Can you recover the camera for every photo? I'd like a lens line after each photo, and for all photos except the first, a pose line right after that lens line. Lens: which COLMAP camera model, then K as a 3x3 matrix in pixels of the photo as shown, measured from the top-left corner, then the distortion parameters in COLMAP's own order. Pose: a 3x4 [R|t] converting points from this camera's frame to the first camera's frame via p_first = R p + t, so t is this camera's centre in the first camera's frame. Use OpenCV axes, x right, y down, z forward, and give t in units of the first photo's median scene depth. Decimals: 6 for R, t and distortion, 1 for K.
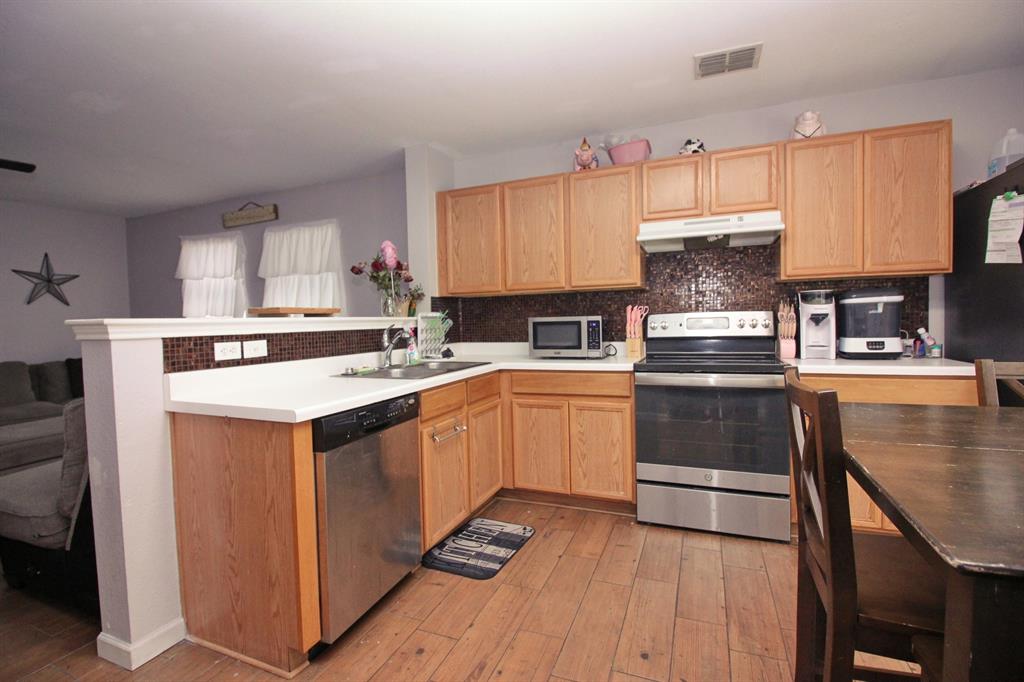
lens RADIAL K [[477.4, 0, 512.0], [0, 477.4, 341.0], [0, 0, 1]] dist [-0.018152, -0.000736]
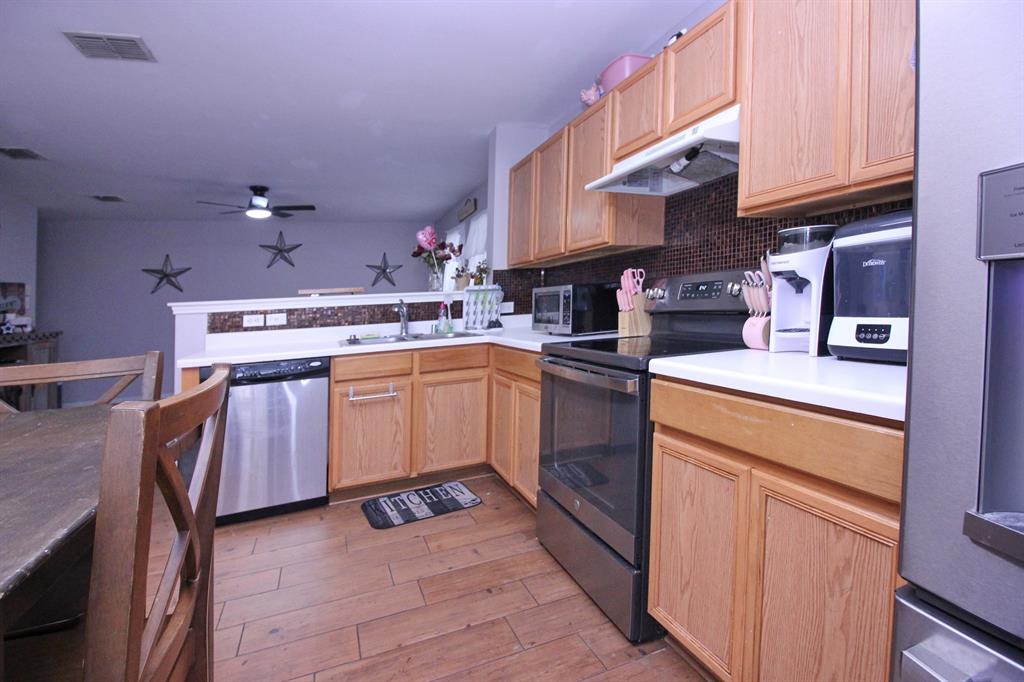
lens RADIAL K [[473.9, 0, 532.3], [0, 473.9, 300.8], [0, 0, 1]] dist [-0.000488, 0.000087]
pose [[0.702608, -0.008728, -0.711524, 0.814361], [0.003975, 0.999957, -0.008342, -0.019684], [0.711566, 0.003033, 0.702613, 0.392518]]
